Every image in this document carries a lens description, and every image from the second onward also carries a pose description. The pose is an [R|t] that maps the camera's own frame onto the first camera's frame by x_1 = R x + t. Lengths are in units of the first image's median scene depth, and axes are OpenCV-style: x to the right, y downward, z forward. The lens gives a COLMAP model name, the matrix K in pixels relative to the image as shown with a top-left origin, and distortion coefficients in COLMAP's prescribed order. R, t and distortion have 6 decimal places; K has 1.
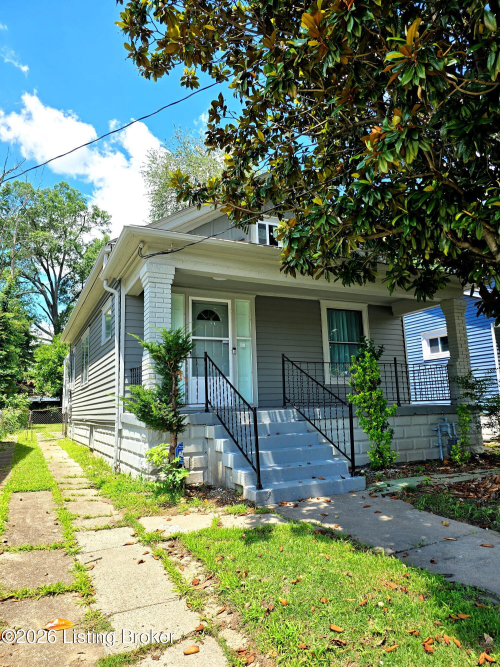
lens RADIAL K [[444.2, 0, 247.1], [0, 444.2, 333.6], [0, 0, 1]] dist [0.047830, -0.033646]
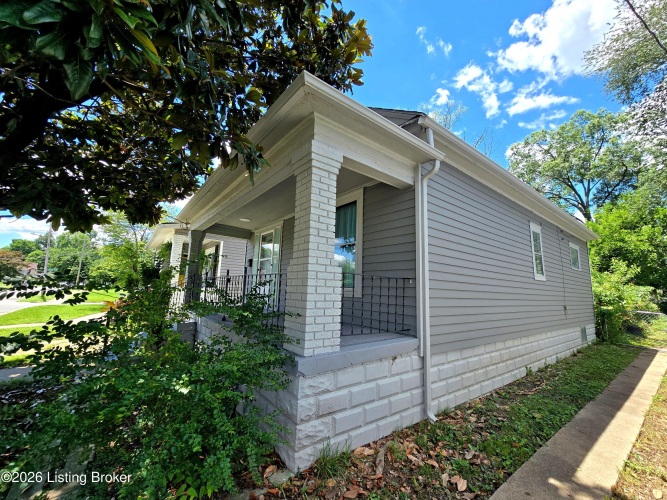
lens RADIAL K [[272.0, 0, 329.1], [0, 272.0, 247.7], [0, 0, 1]] dist [-0.007927, 0.002660]
pose [[0.199428, -0.114251, -0.973229, 0.823281], [0.120885, 0.988462, -0.091268, 0.079601], [0.972427, -0.099447, 0.210938, 1.008339]]
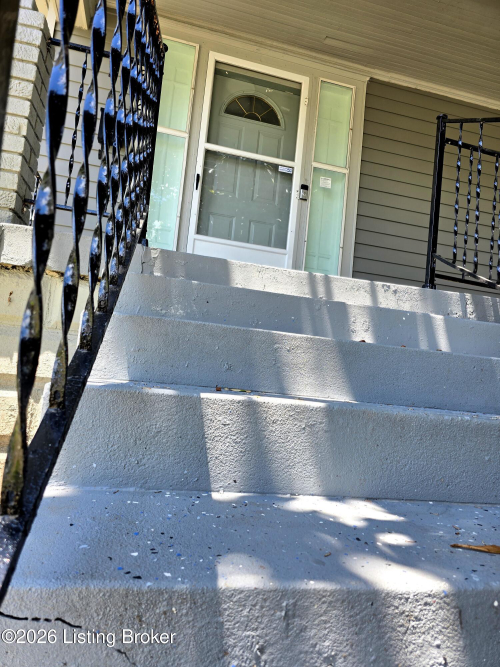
lens RADIAL K [[444.2, 0, 253.2], [0, 444.2, 330.3], [0, 0, 1]] dist [0.047830, -0.033646]
pose [[0.970122, 0.097640, -0.222103, 0.032651], [-0.087793, 0.994684, 0.053806, 0.153927], [0.226176, -0.032700, 0.973537, 0.567728]]
